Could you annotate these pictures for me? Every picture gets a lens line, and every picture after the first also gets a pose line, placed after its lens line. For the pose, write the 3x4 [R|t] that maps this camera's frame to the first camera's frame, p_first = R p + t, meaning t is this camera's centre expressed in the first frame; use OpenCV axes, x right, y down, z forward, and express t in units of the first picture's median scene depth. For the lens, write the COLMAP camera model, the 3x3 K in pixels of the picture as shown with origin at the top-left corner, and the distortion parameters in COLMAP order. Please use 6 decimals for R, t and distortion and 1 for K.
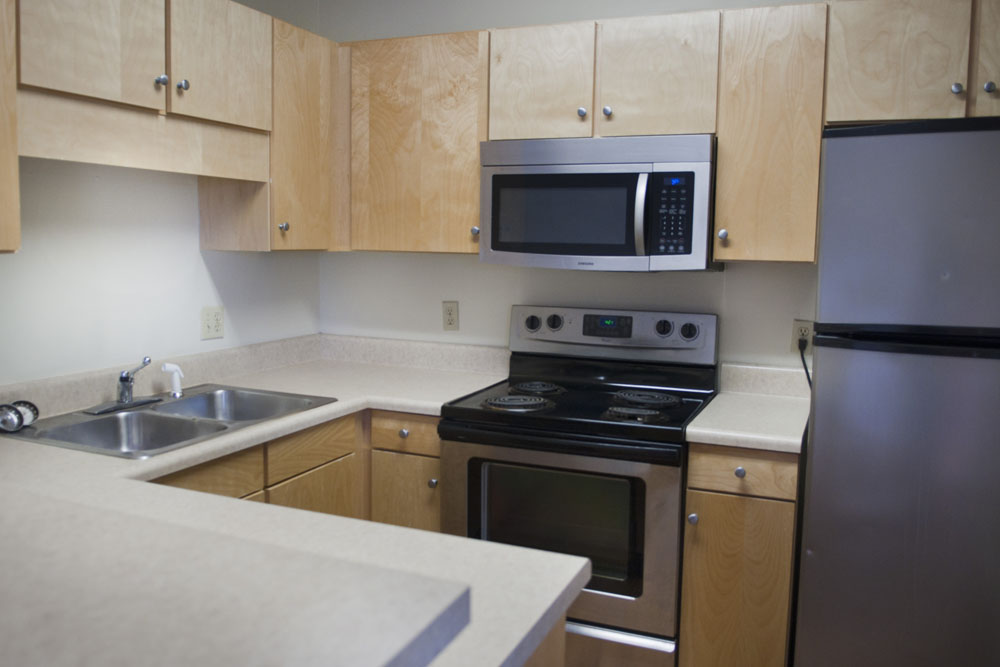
lens RADIAL K [[719.8, 0, 500.0], [0, 719.8, 333.5], [0, 0, 1]] dist [-0.039283, -0.005438]
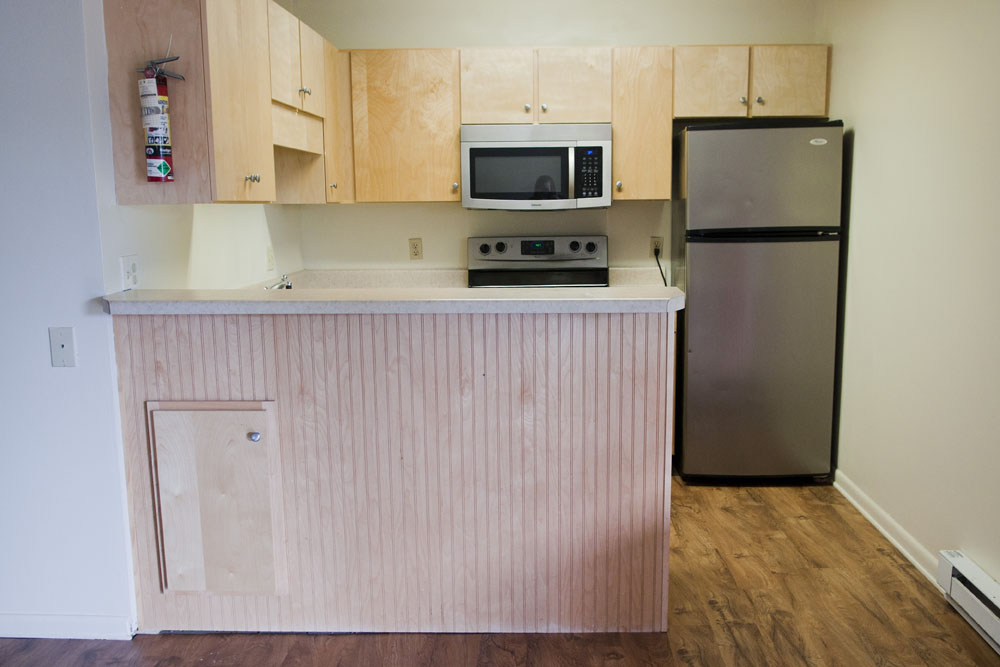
lens RADIAL K [[719.8, 0, 500.0], [0, 719.8, 333.5], [0, 0, 1]] dist [-0.039283, -0.005438]
pose [[0.951836, -0.083109, 0.295130, -0.420951], [0.065358, 0.995437, 0.069528, 0.064481], [-0.299562, -0.046890, 0.952924, -0.463791]]
